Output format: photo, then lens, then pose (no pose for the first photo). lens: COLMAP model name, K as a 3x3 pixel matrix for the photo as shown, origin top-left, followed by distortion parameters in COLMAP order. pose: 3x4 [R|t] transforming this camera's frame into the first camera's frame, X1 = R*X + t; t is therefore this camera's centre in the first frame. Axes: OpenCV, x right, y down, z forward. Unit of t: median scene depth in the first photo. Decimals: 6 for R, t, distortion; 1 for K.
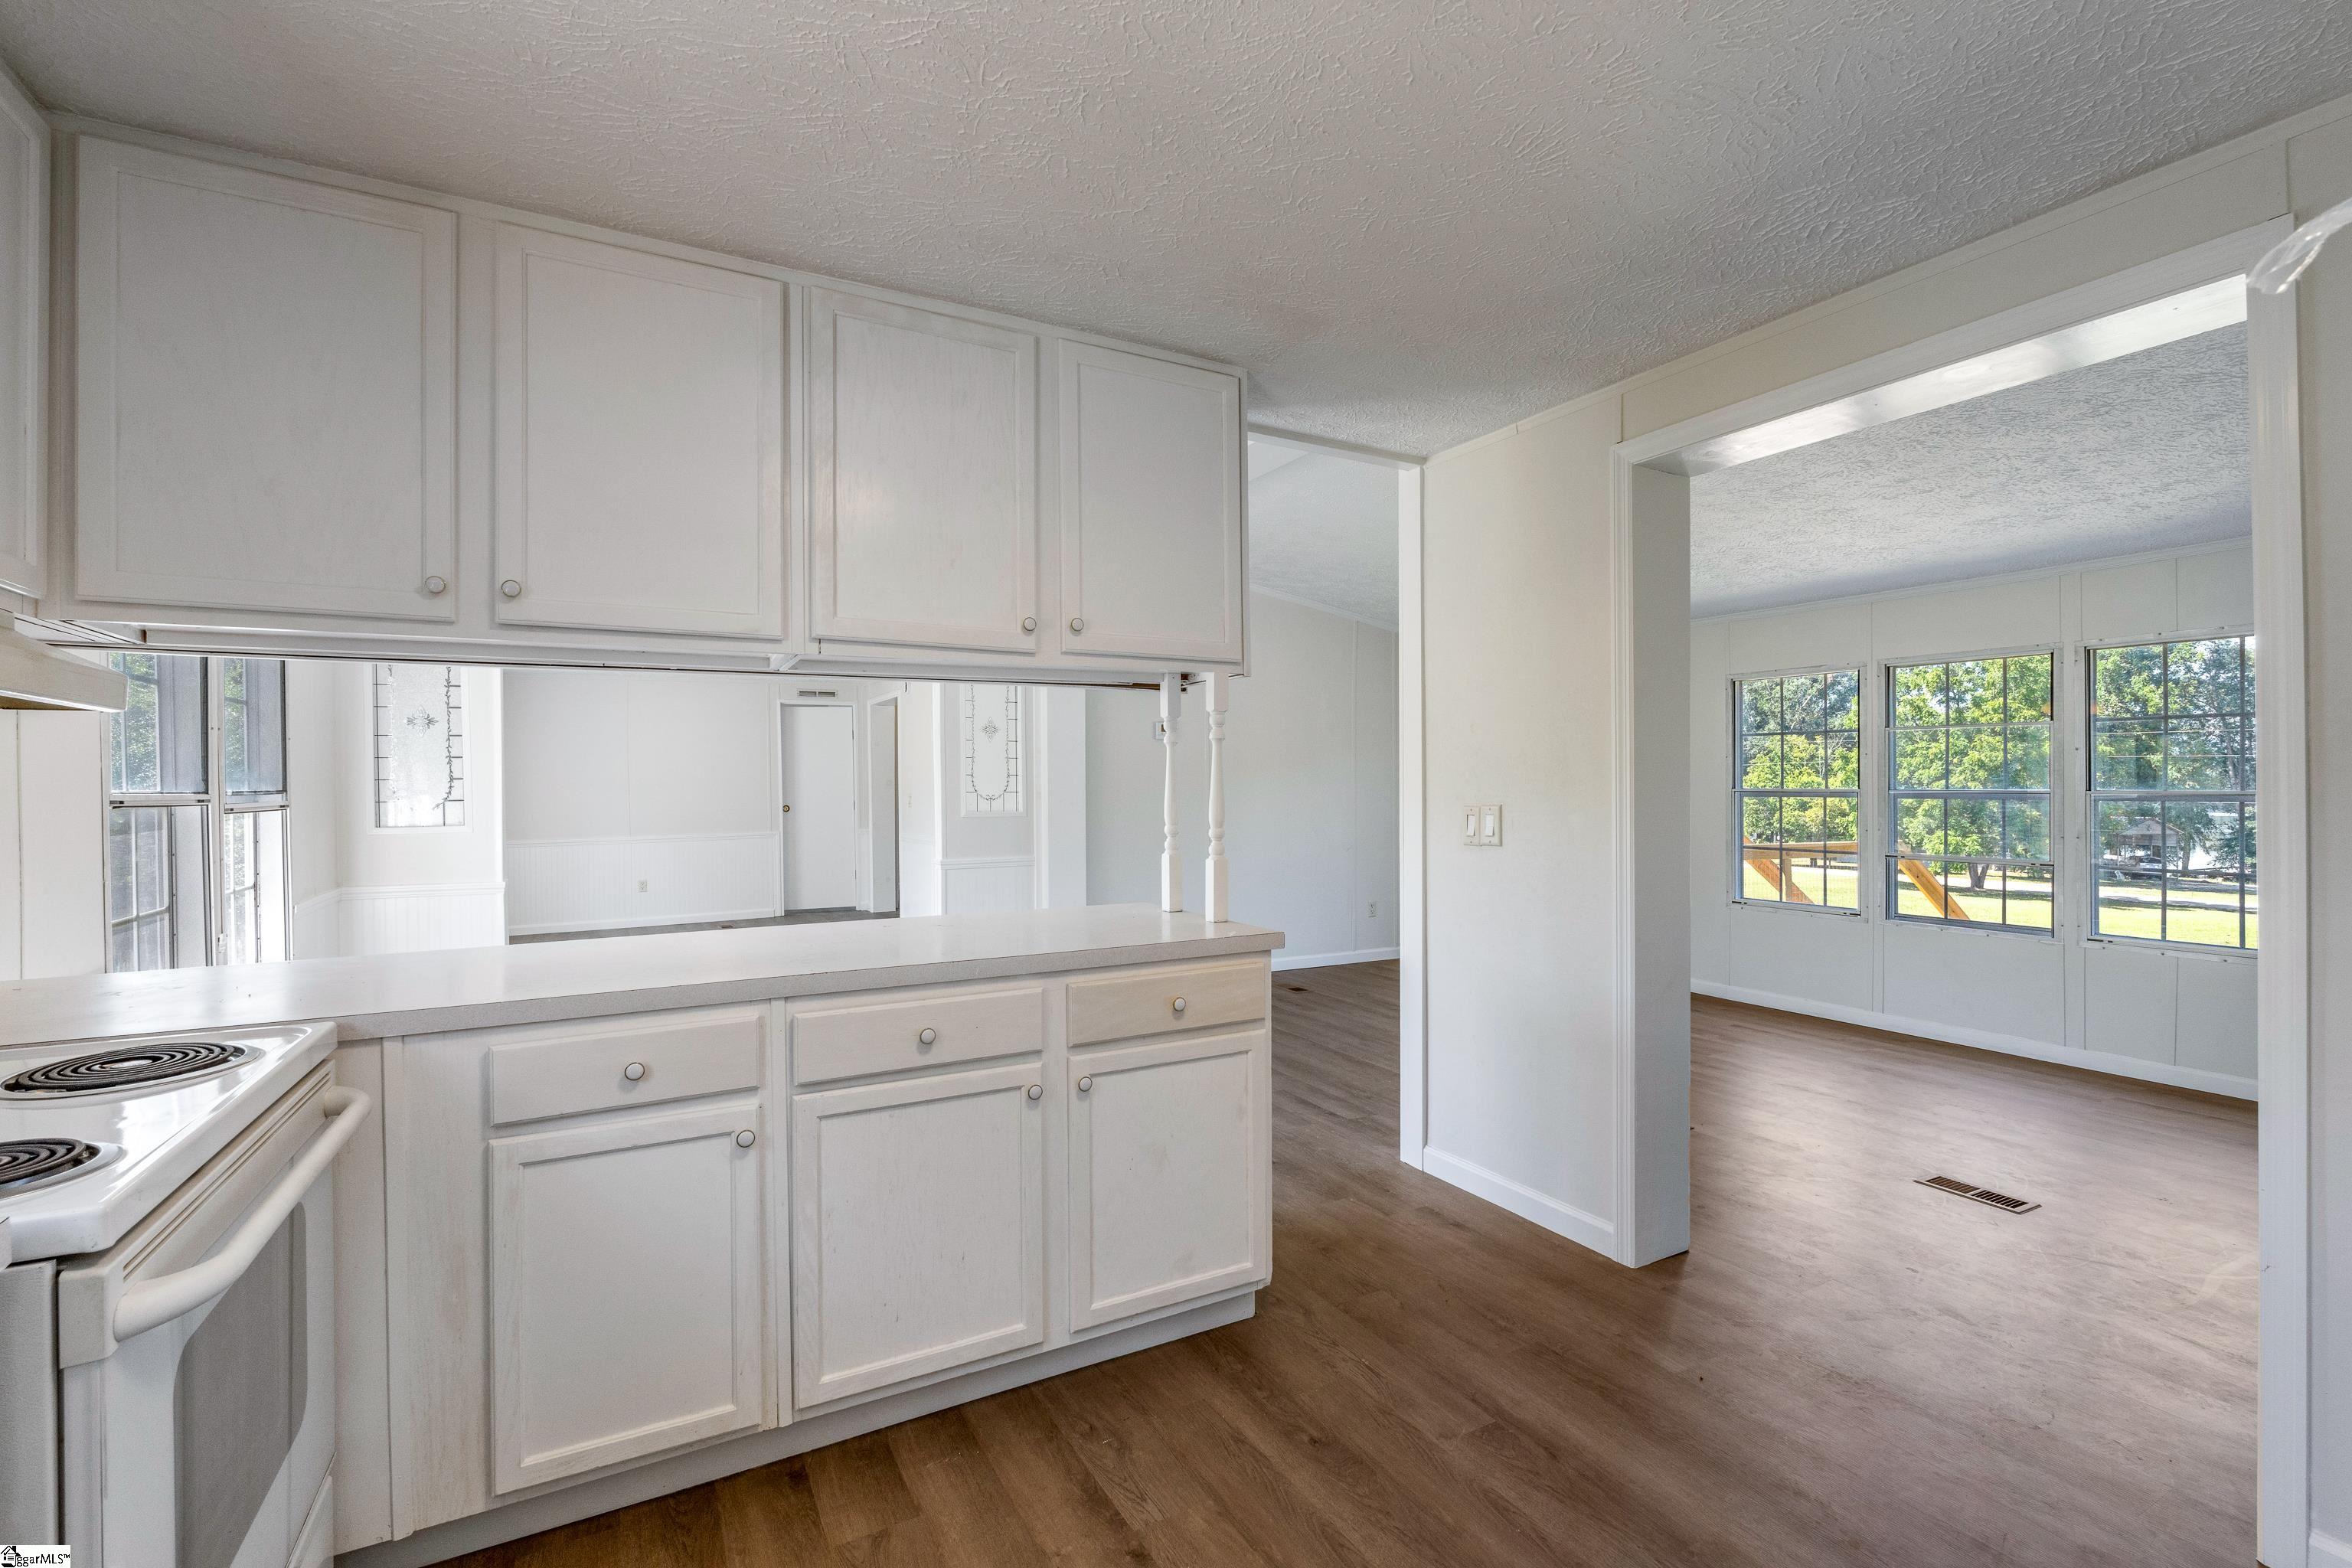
lens RADIAL K [[1030.3, 0, 1188.4], [0, 1030.3, 804.0], [0, 0, 1]] dist [-0.006143, 0.000297]
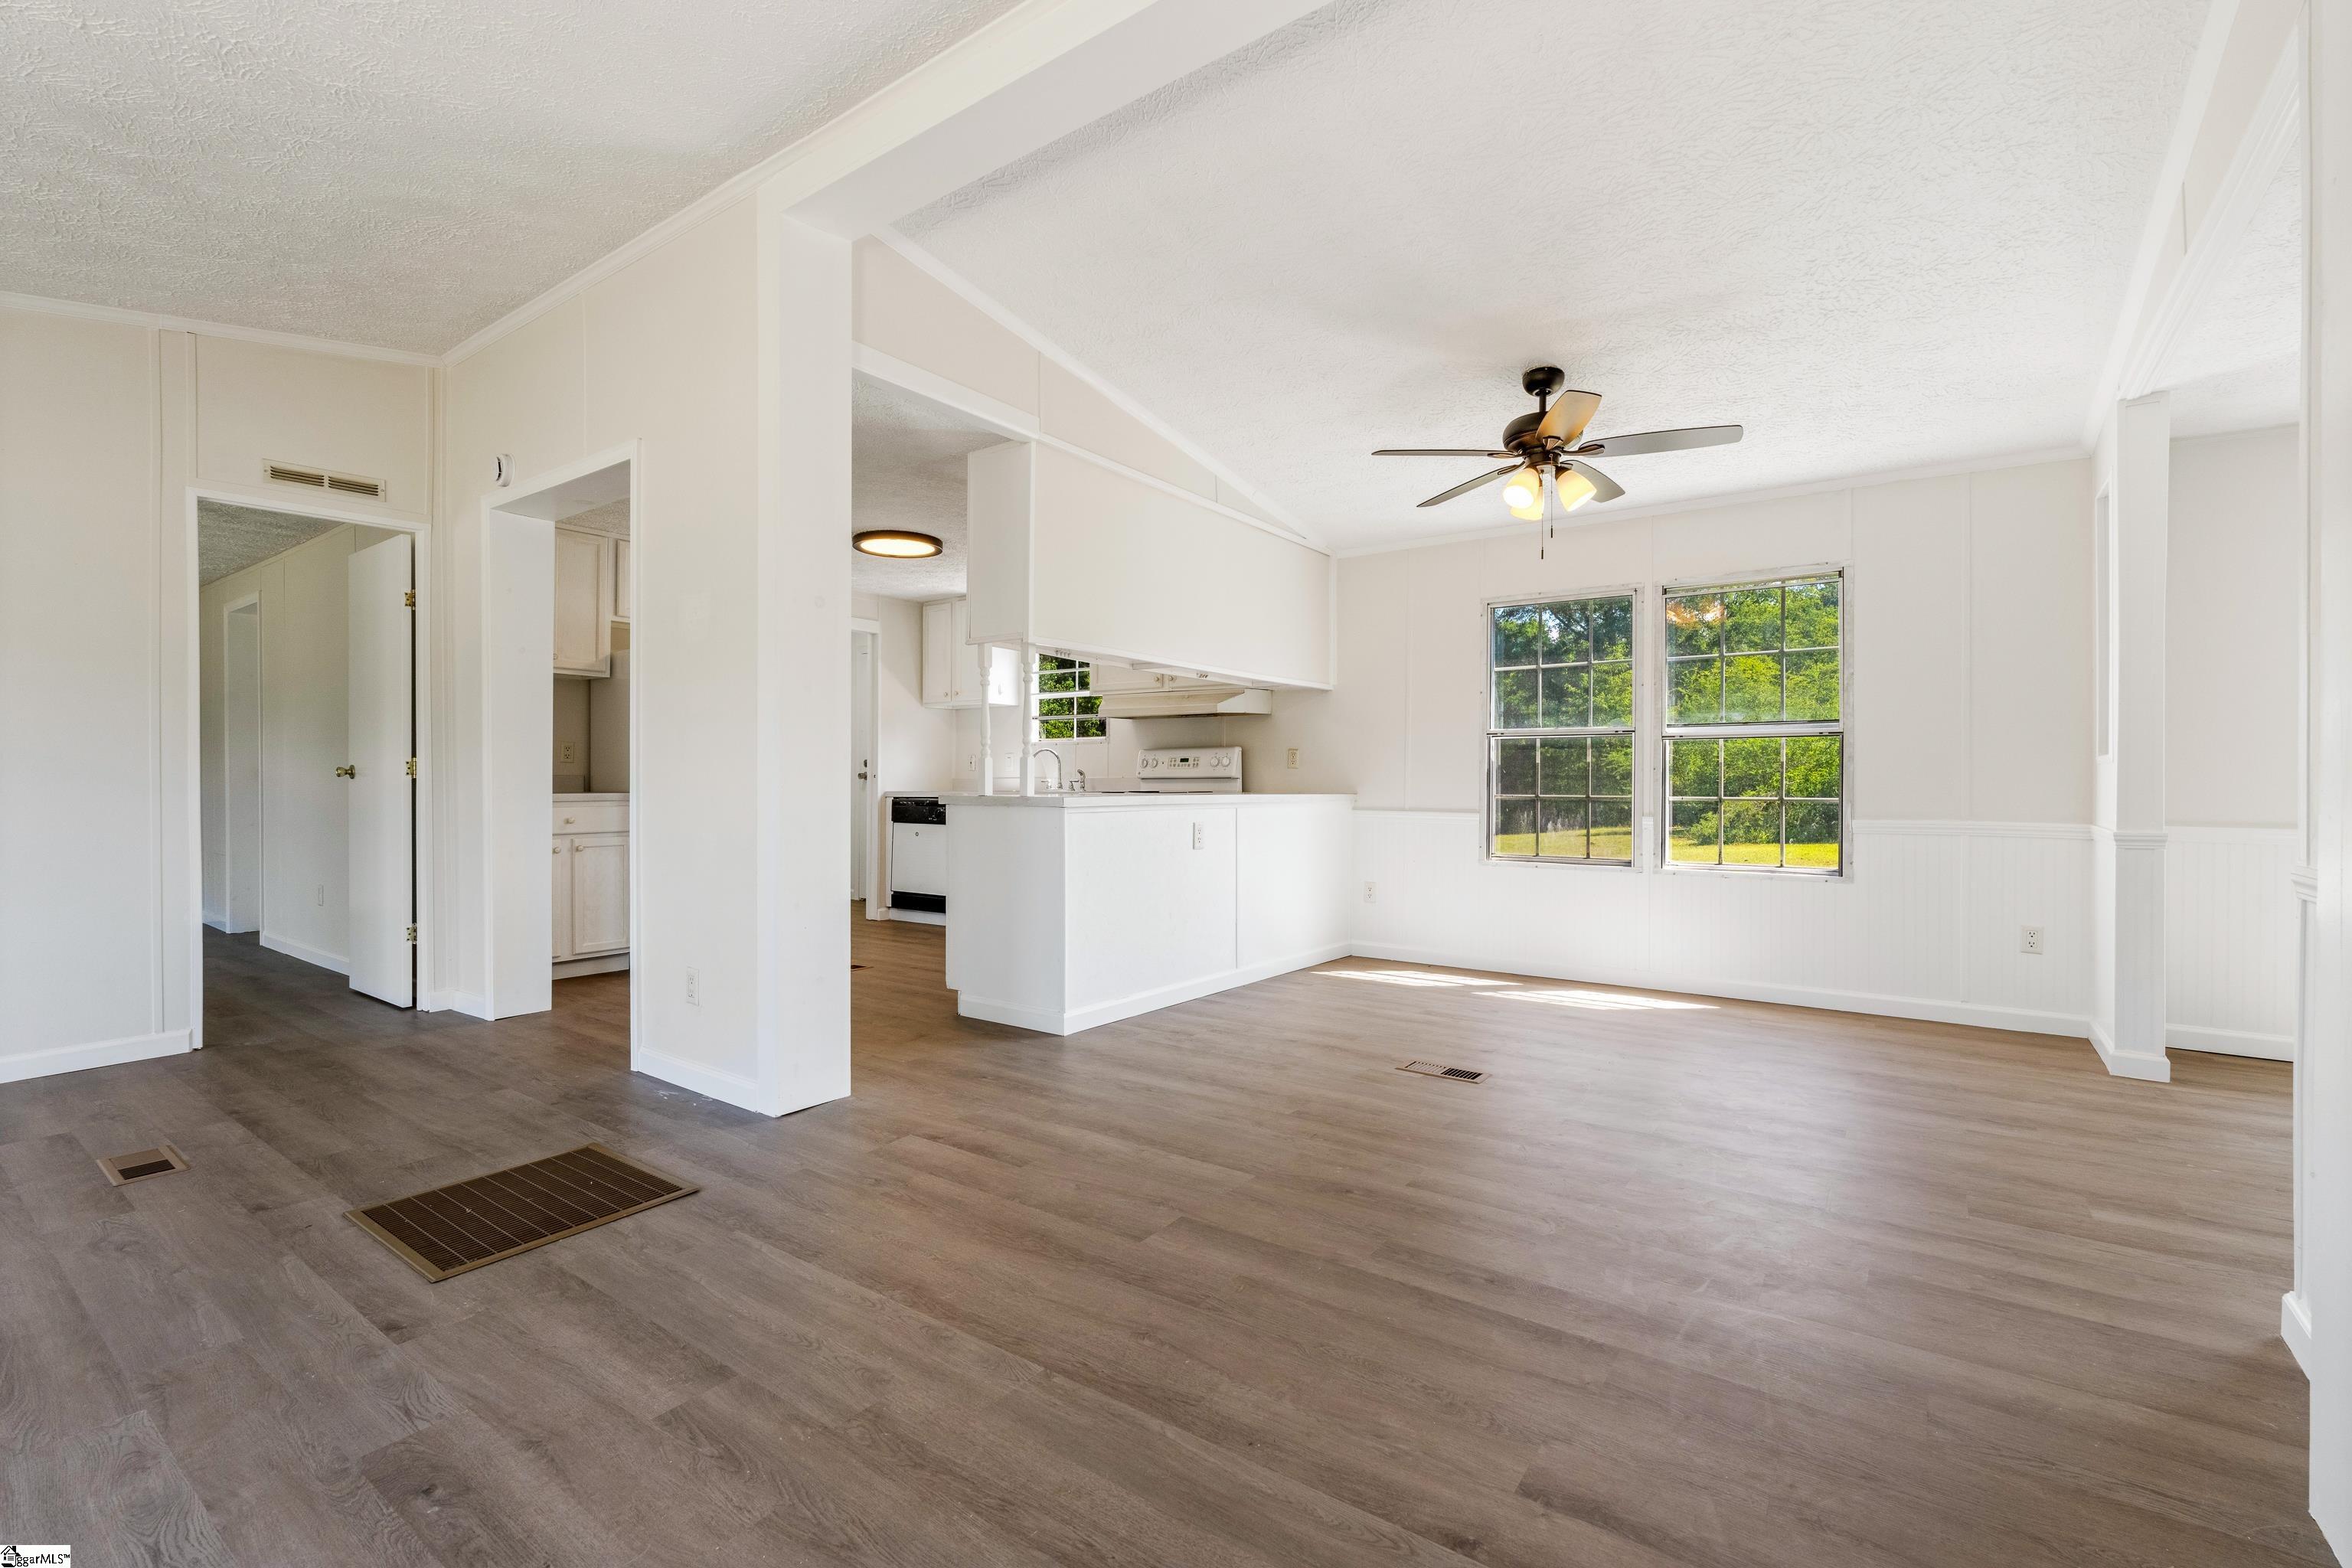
lens RADIAL K [[1030.3, 0, 1223.3], [0, 1030.3, 779.5], [0, 0, 1]] dist [-0.006143, 0.000297]
pose [[-0.892543, 0.006791, -0.450910, 0.214128], [-0.002938, 0.999778, 0.020872, 0.025812], [0.450952, 0.019954, -0.892325, 1.313854]]
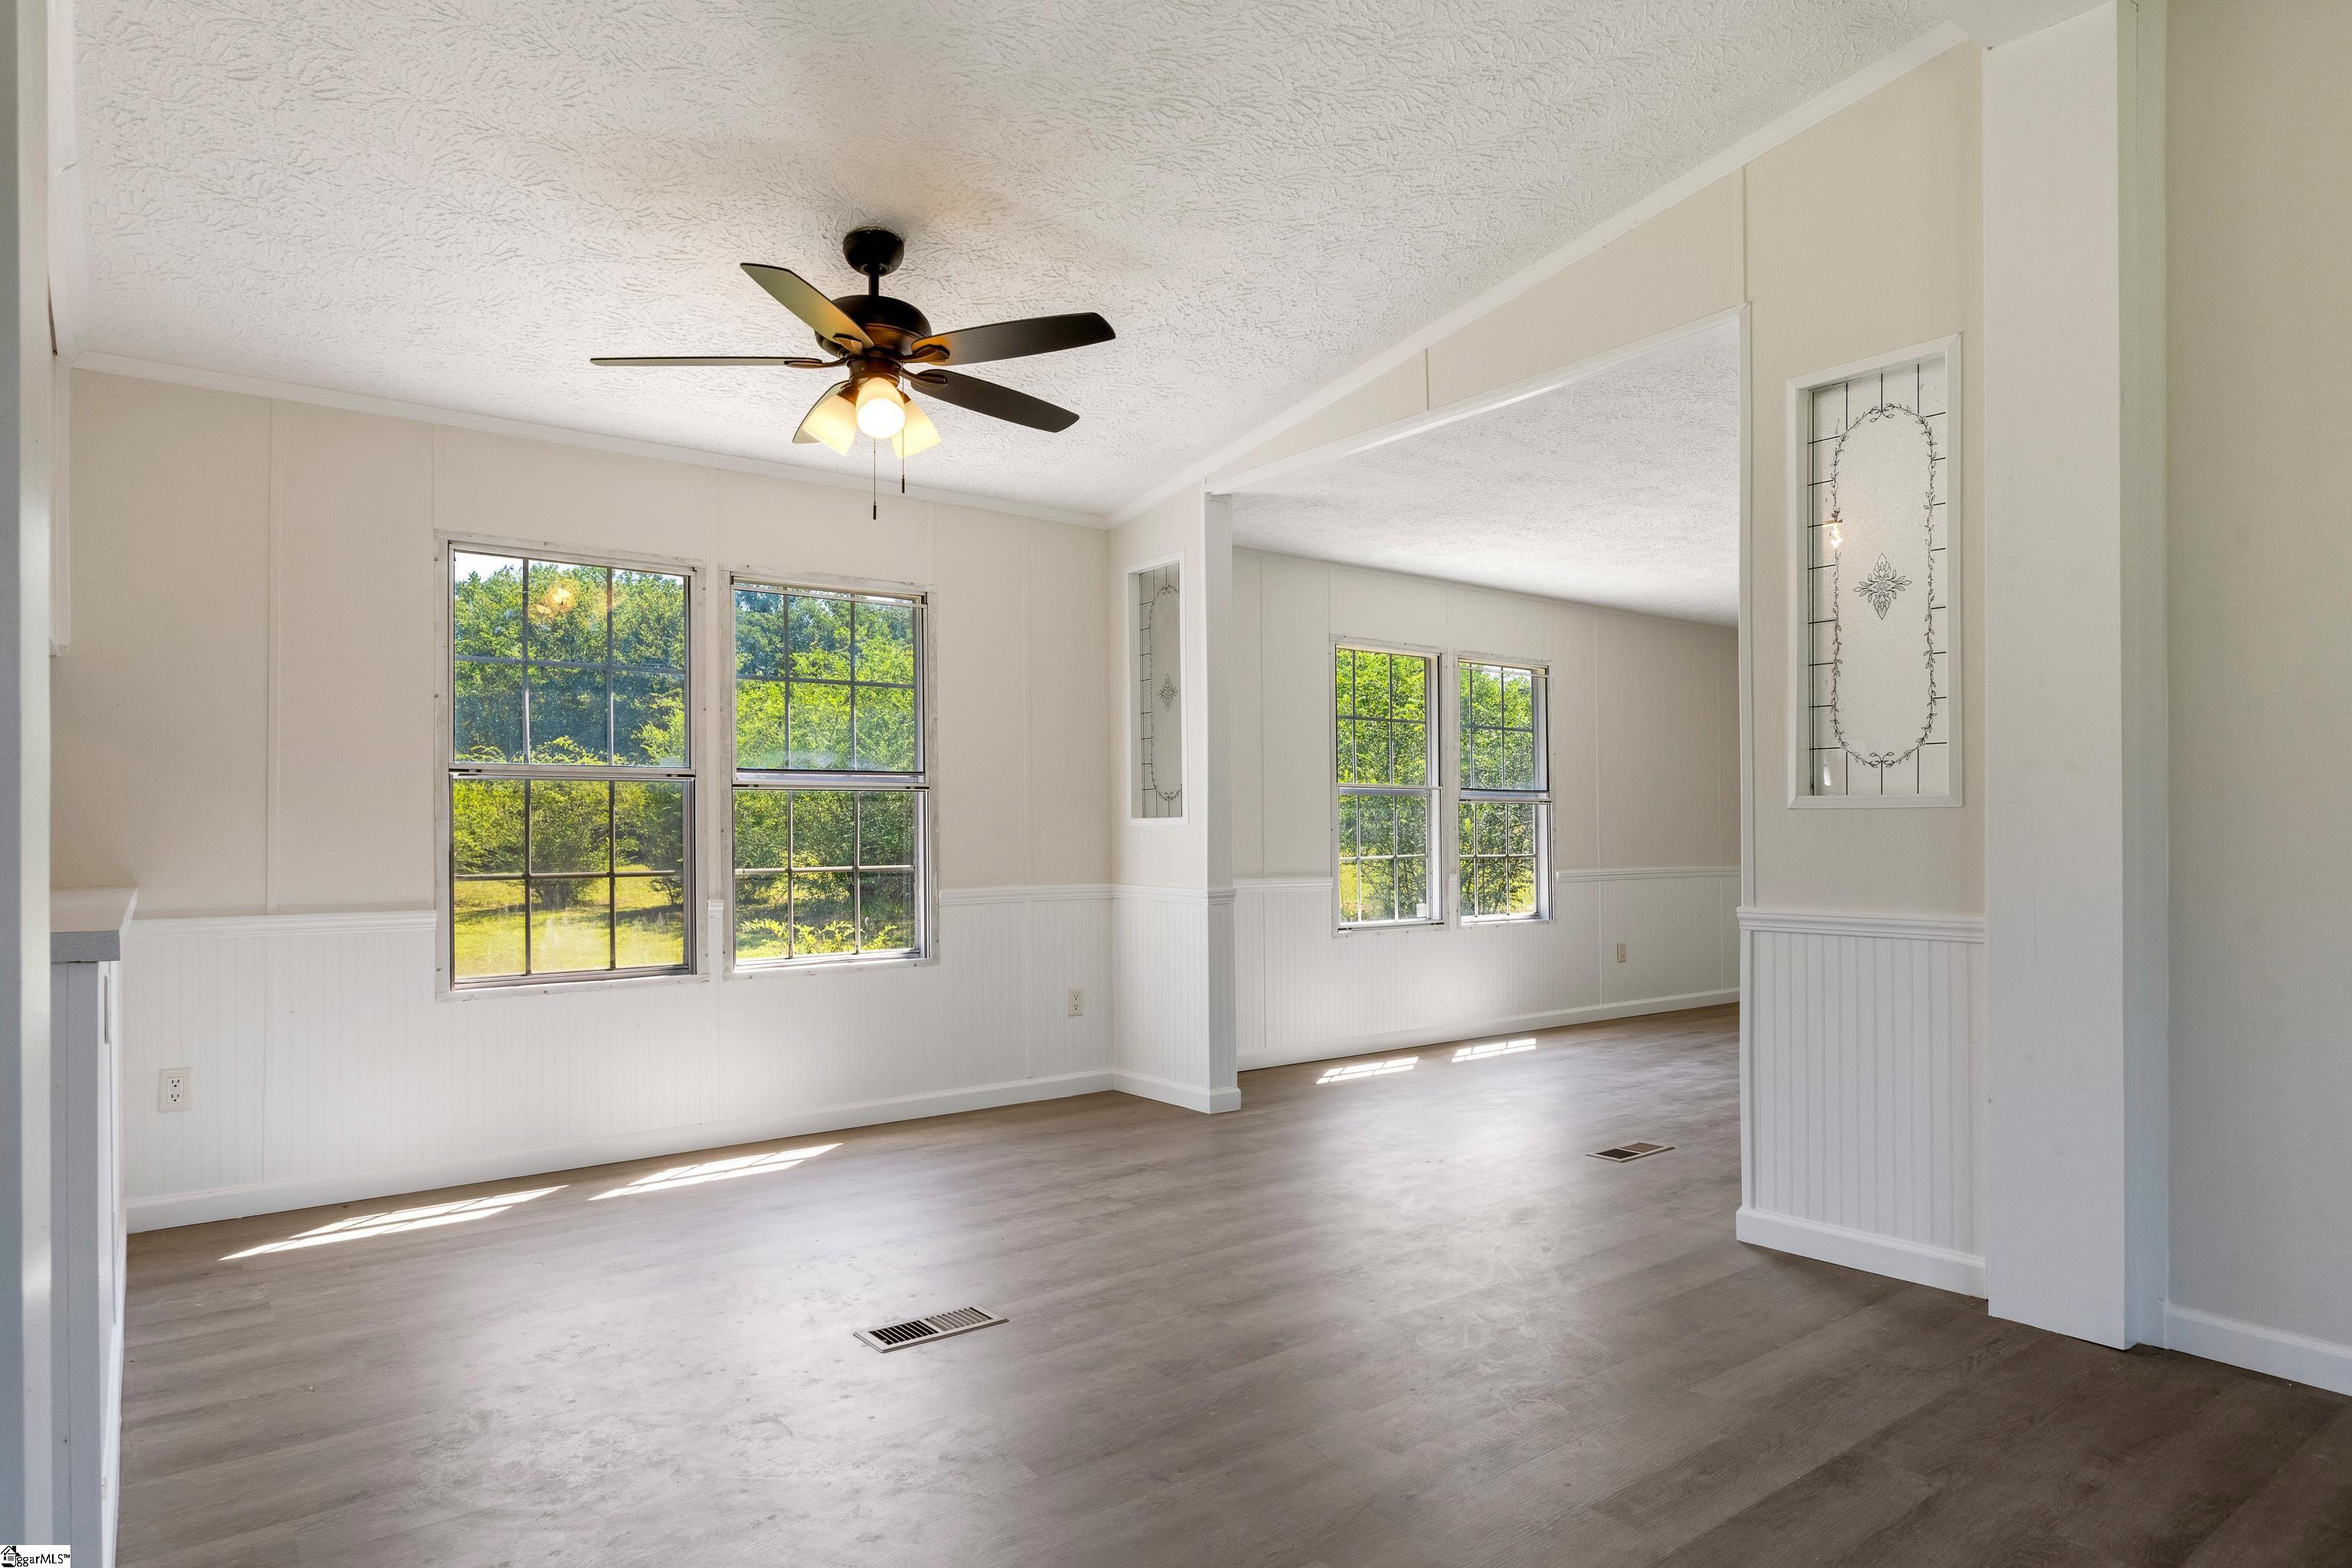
lens RADIAL K [[1343.6, 0, 1162.7], [0, 1343.6, 819.2], [0, 0, 1]] dist [0.013774, -0.001129]
pose [[0.150449, -0.001042, -0.988617, 0.334846], [-0.012792, 0.999914, -0.003001, 0.026254], [0.988535, 0.013098, 0.150423, 0.784070]]
